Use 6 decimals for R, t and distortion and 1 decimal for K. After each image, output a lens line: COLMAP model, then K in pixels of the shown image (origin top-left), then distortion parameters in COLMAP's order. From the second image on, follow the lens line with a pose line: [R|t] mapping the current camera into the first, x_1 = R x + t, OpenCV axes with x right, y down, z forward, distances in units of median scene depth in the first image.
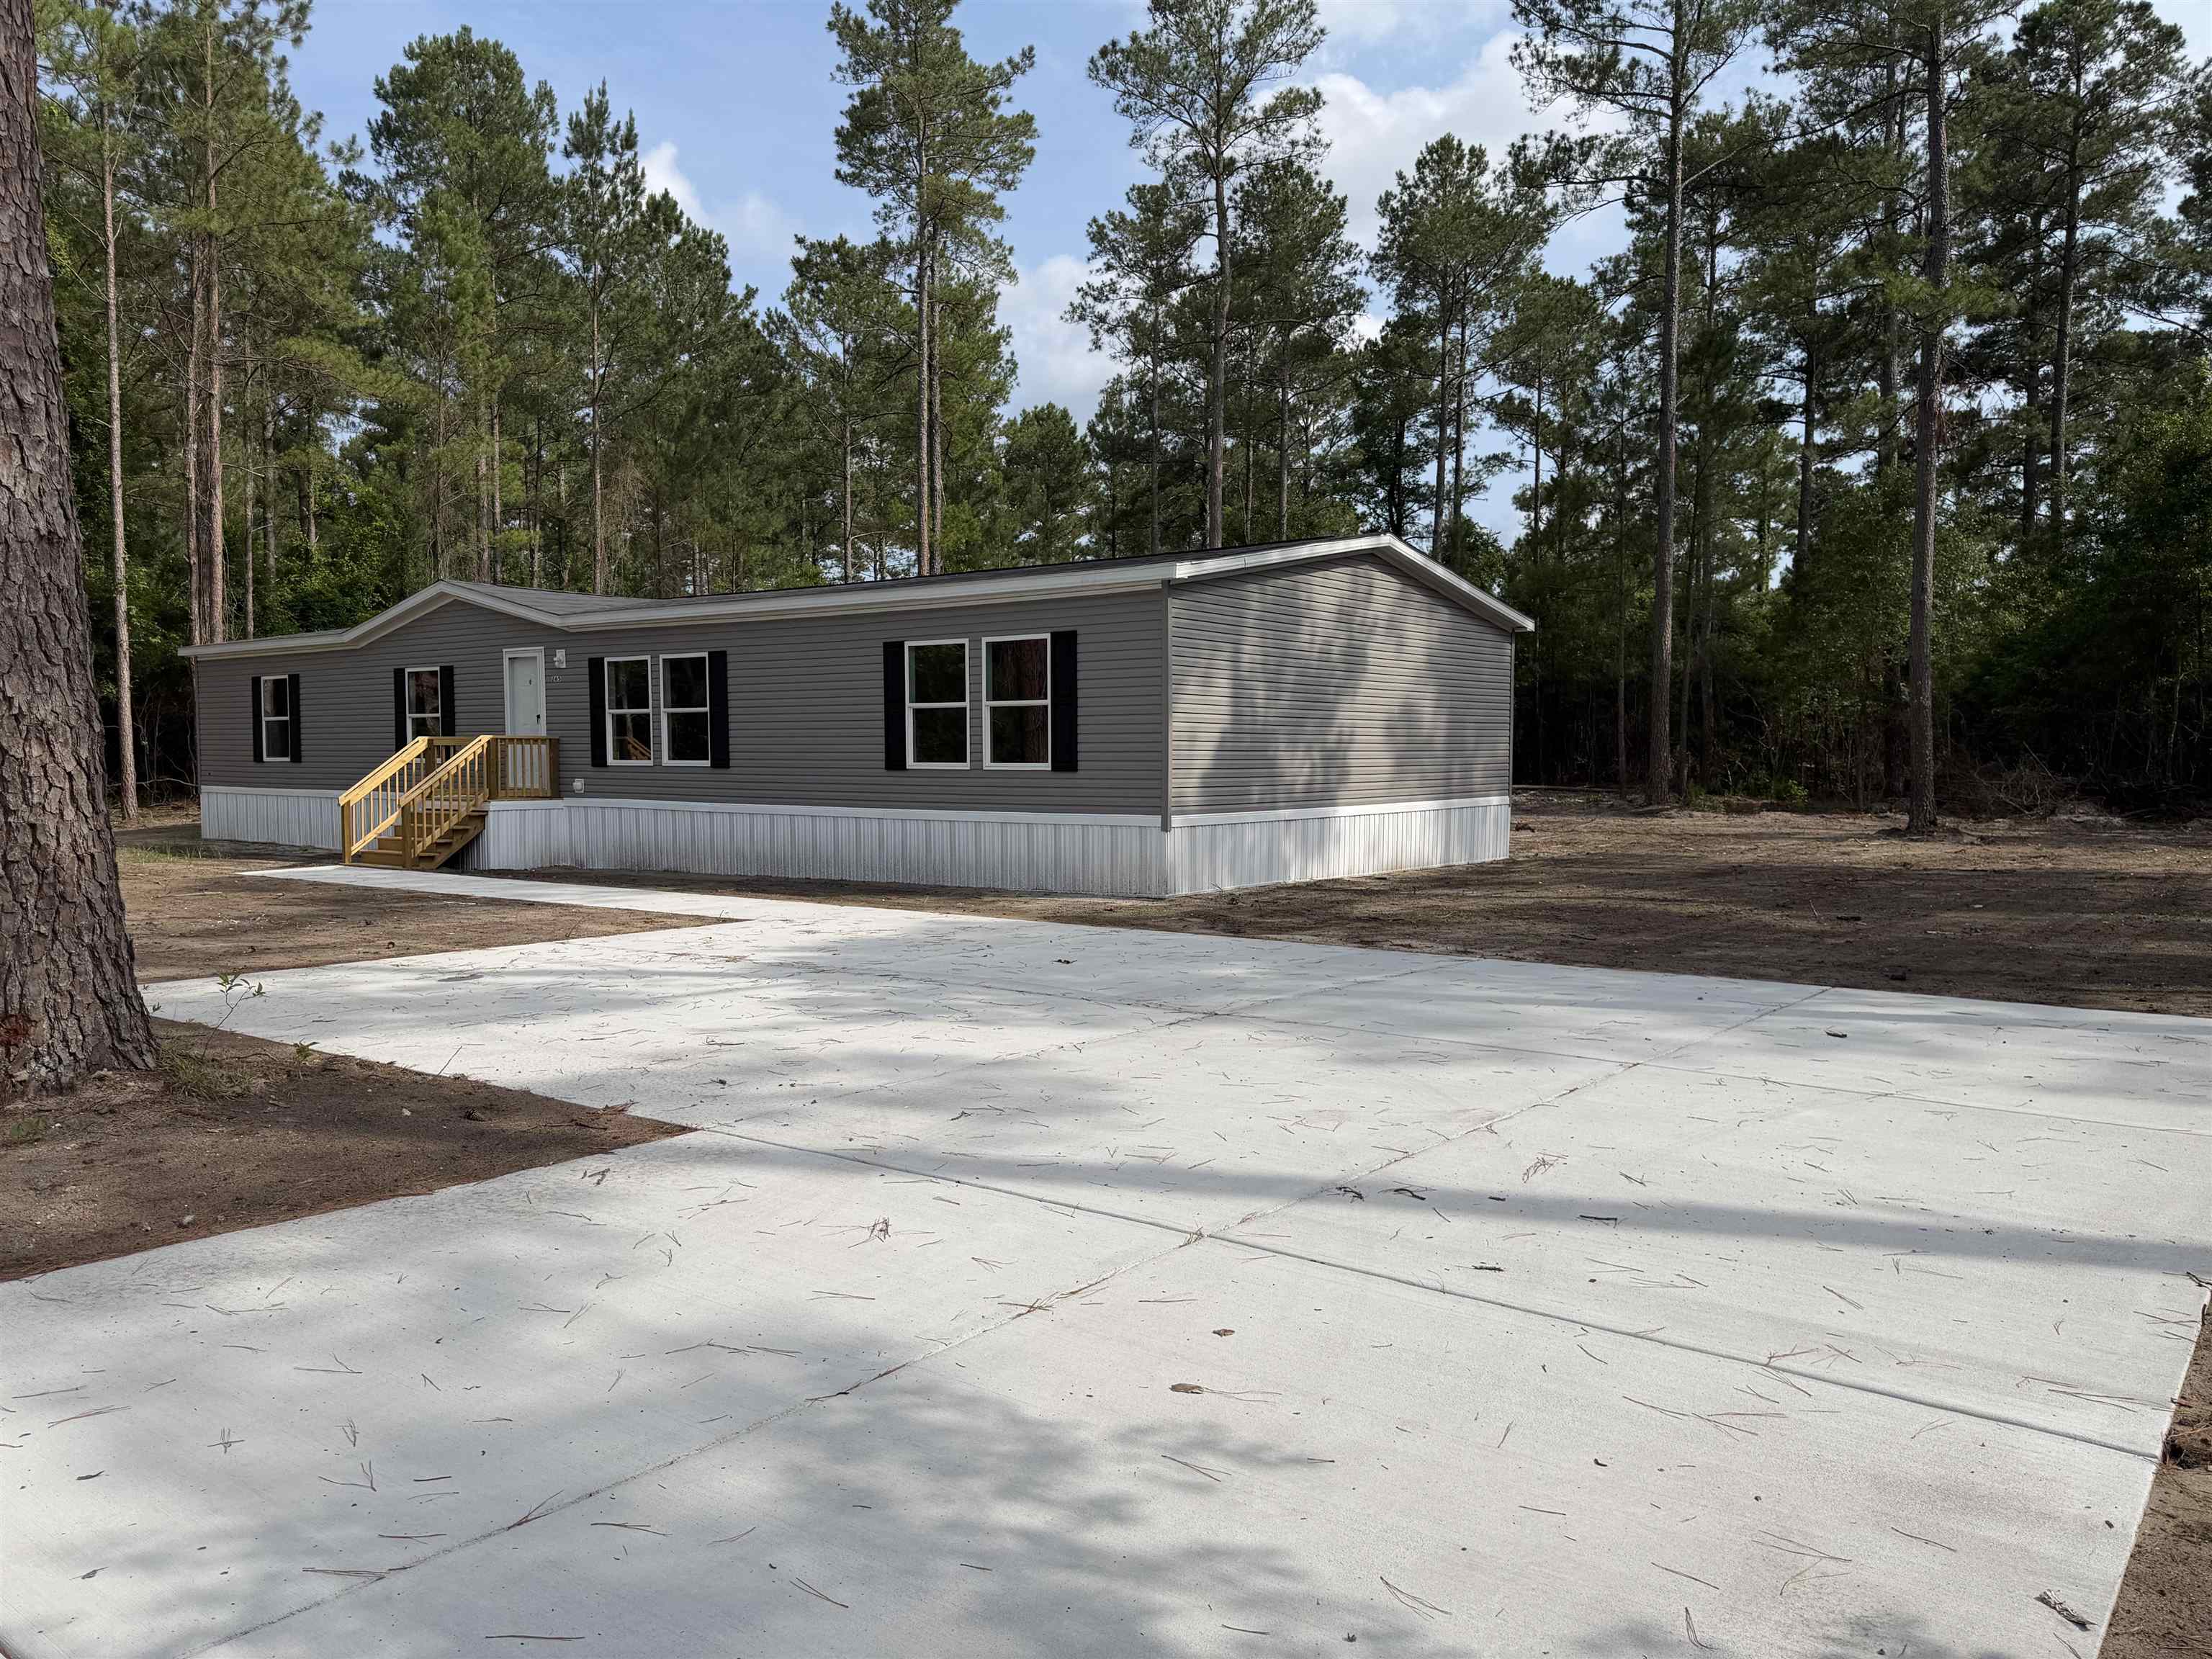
lens RADIAL K [[1625.1, 0, 1103.7], [0, 1625.1, 843.3], [0, 0, 1]] dist [0.058682, -0.101309]
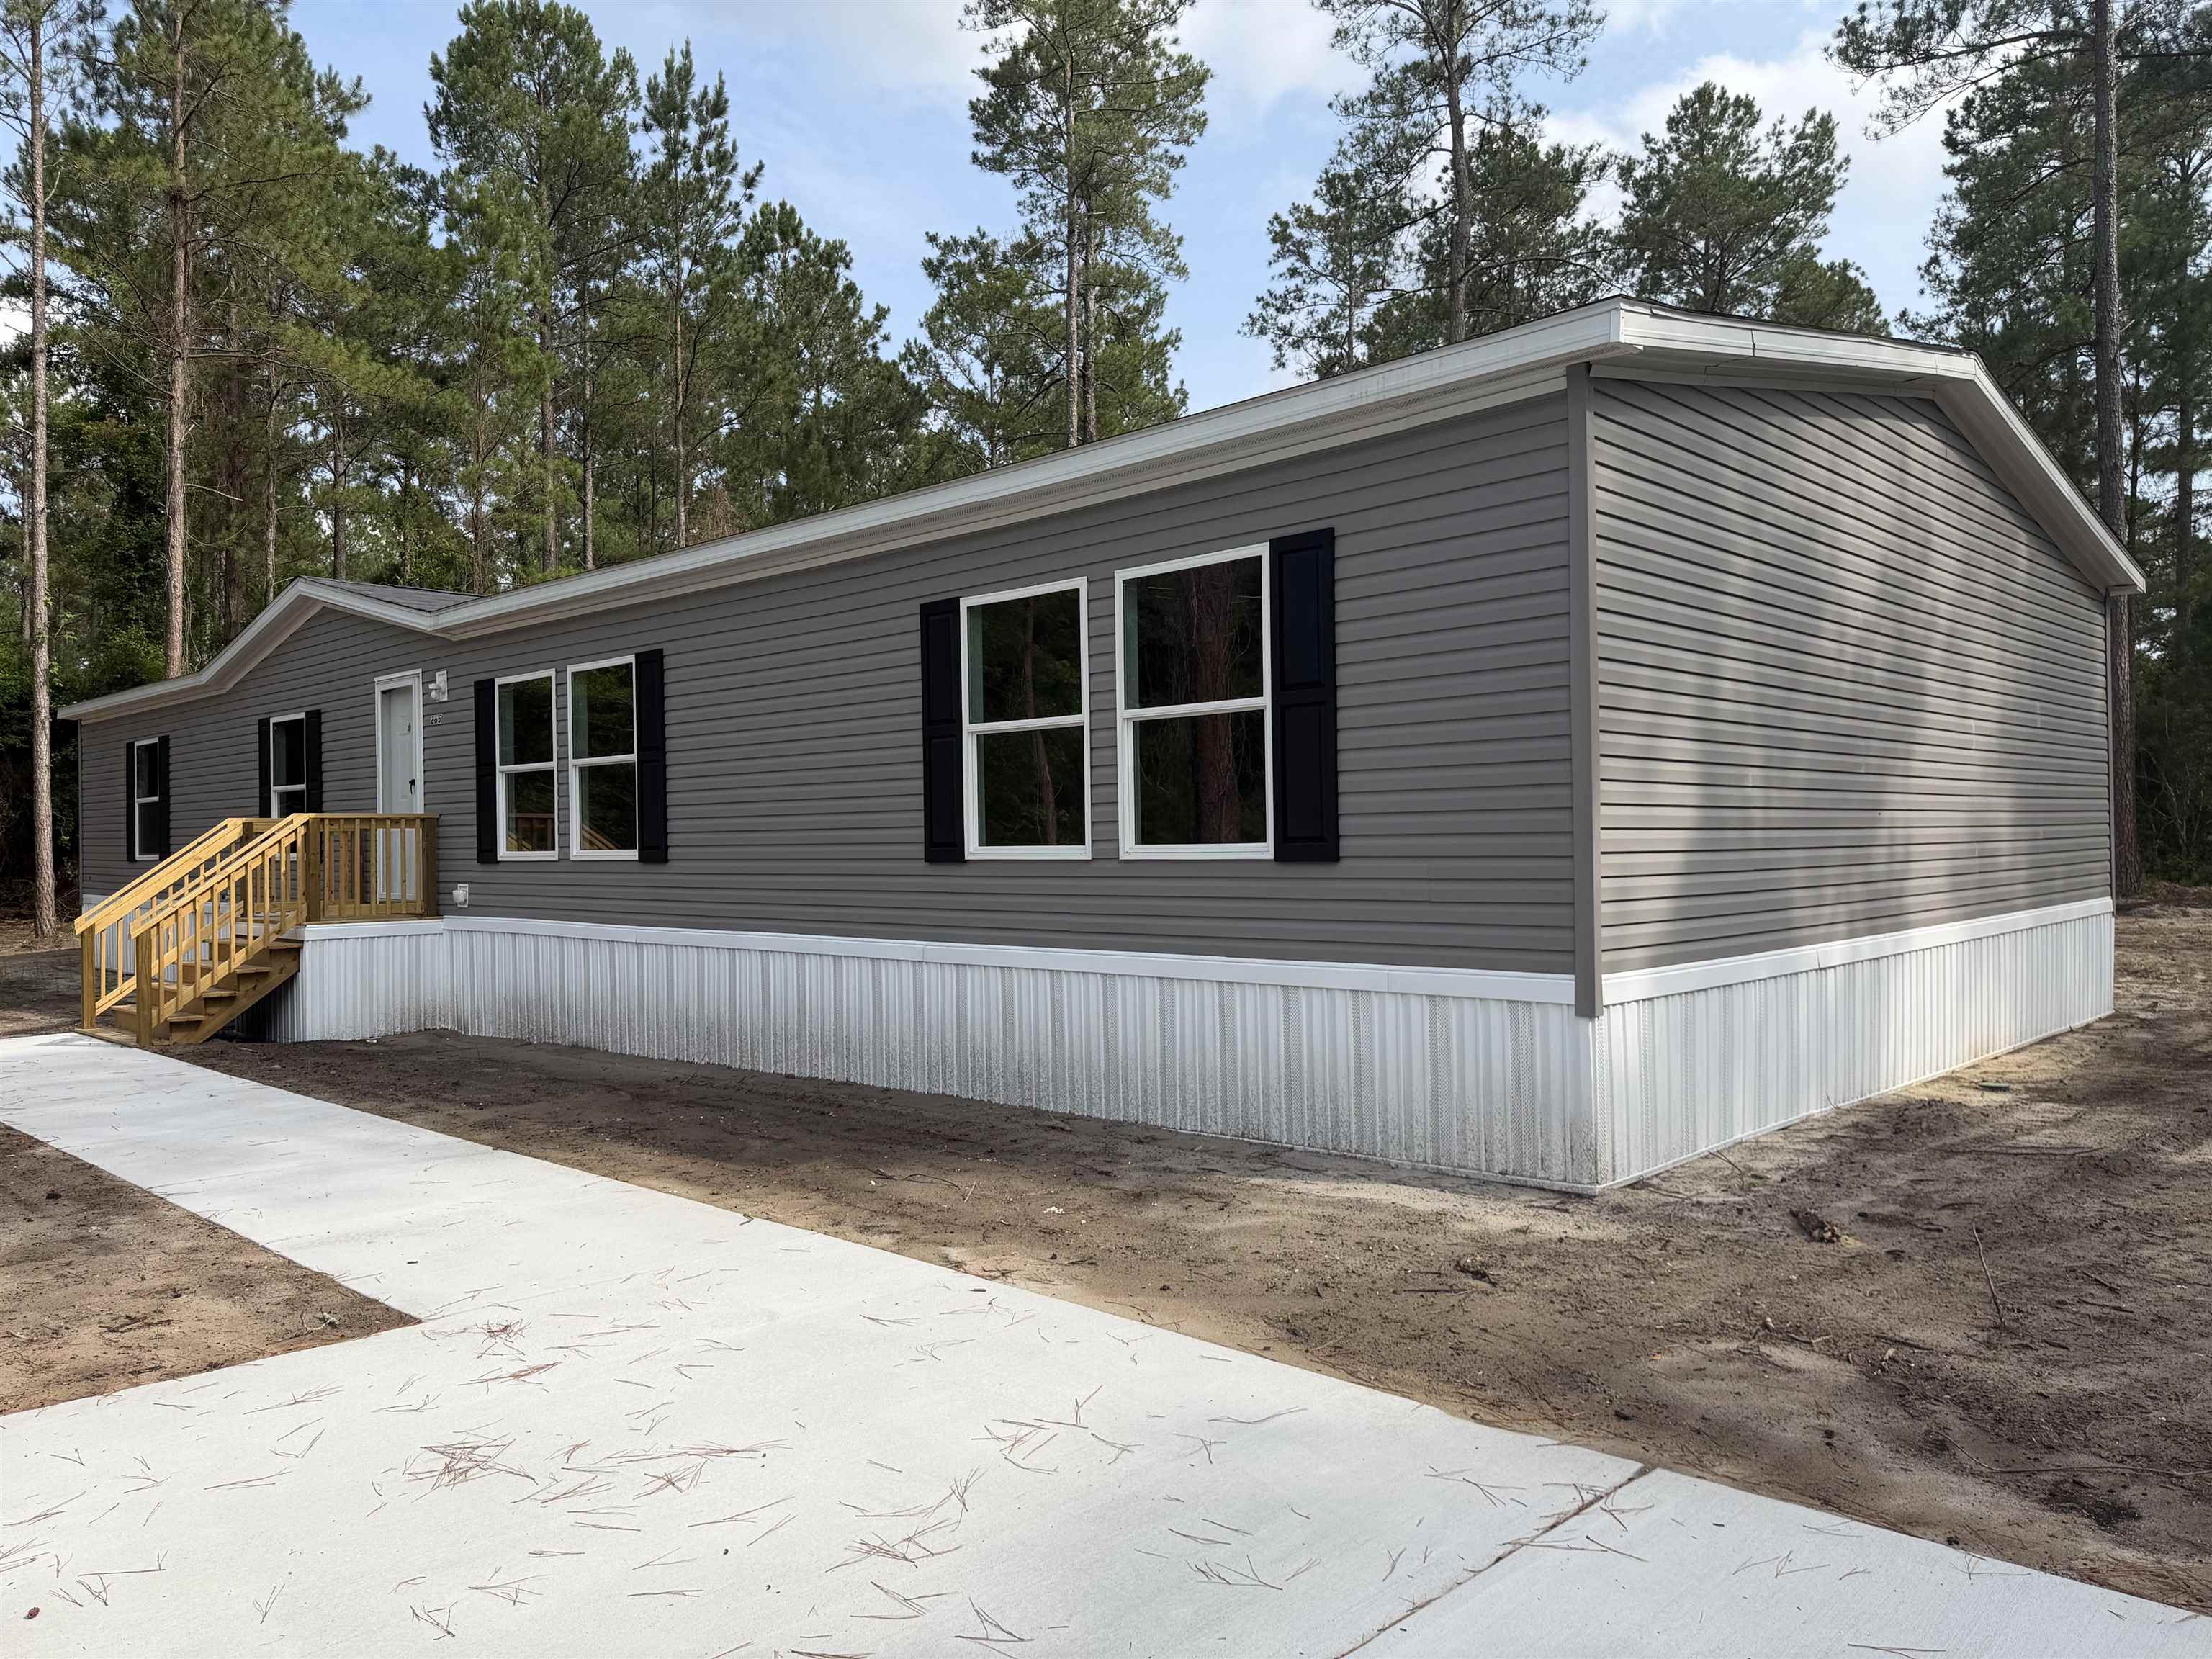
lens RADIAL K [[1557.6, 0, 1106.0], [0, 1557.6, 829.5], [0, 0, 1]] dist [0.007918, -0.013288]
pose [[0.994019, -0.014271, -0.108274, -0.014165], [0.007433, 0.997967, -0.063297, -0.012085], [0.108958, 0.062114, 0.992104, 0.260576]]
